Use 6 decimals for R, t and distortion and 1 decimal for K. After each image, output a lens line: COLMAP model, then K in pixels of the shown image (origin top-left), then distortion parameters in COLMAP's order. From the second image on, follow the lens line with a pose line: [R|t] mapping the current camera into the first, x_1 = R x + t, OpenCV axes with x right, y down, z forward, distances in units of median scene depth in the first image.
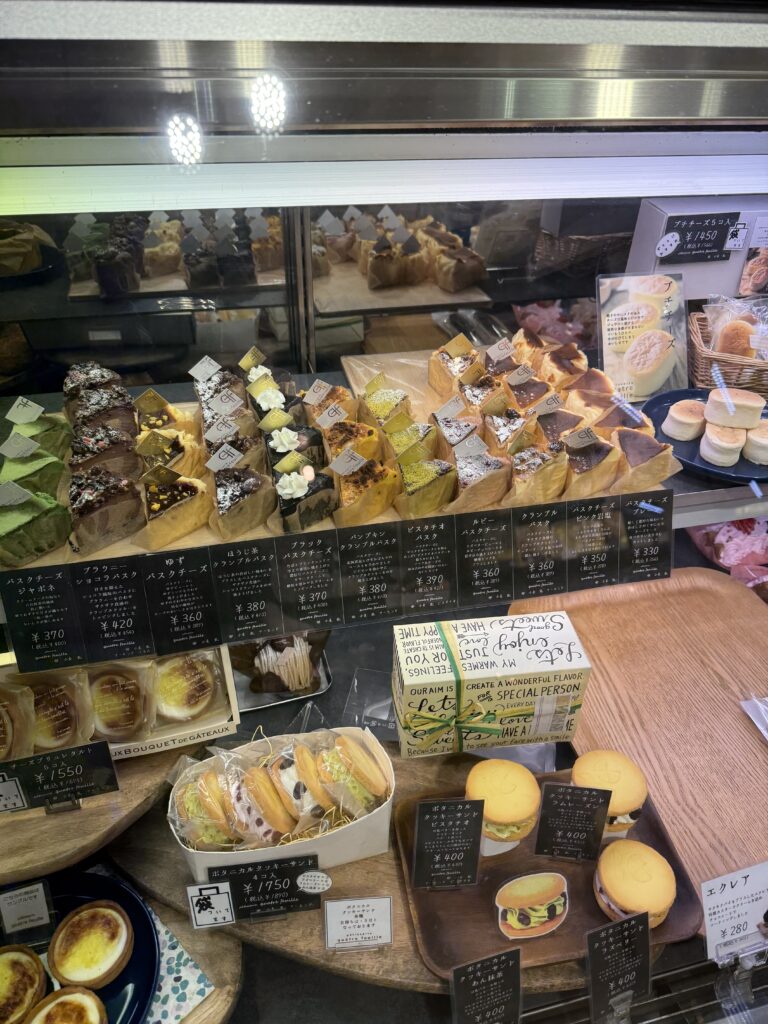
lens RADIAL K [[715.3, 0, 389.2], [0, 715.3, 513.5], [0, 0, 1]] dist [0.003947, -0.014605]
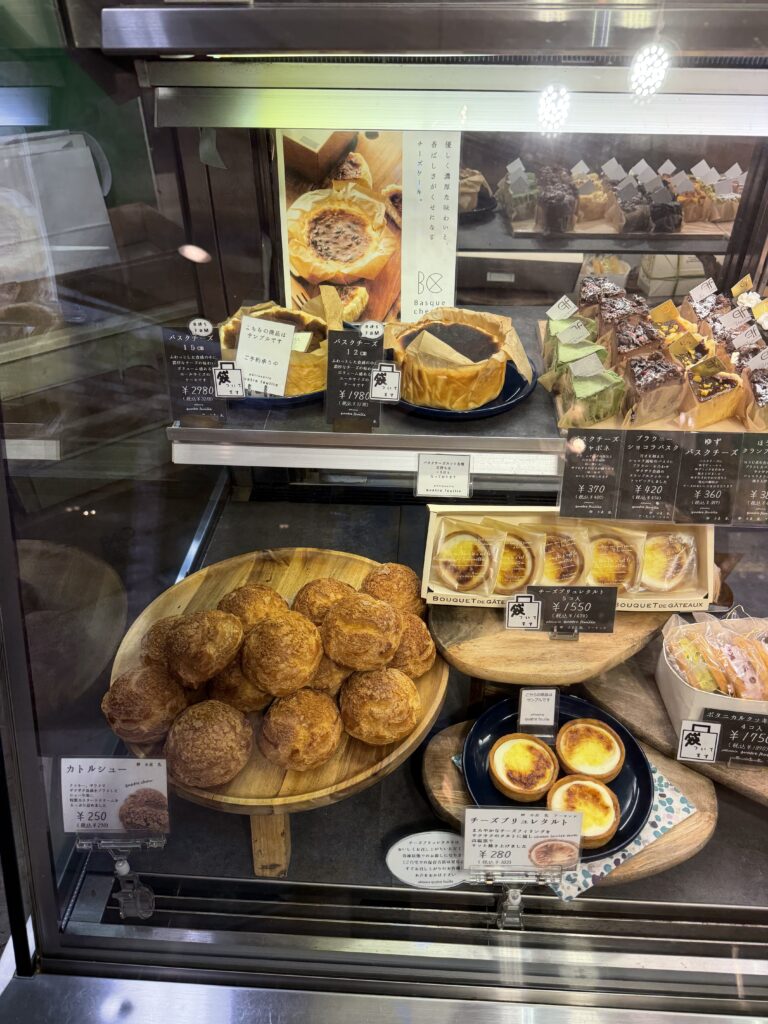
lens RADIAL K [[715.3, 0, 381.1], [0, 715.3, 508.0], [0, 0, 1]] dist [0.003947, -0.014605]
pose [[0.957019, 0.152836, -0.246489, -0.505789], [-0.151654, 0.988145, 0.023887, 0.223760], [0.247217, 0.014521, 0.968851, -0.244784]]
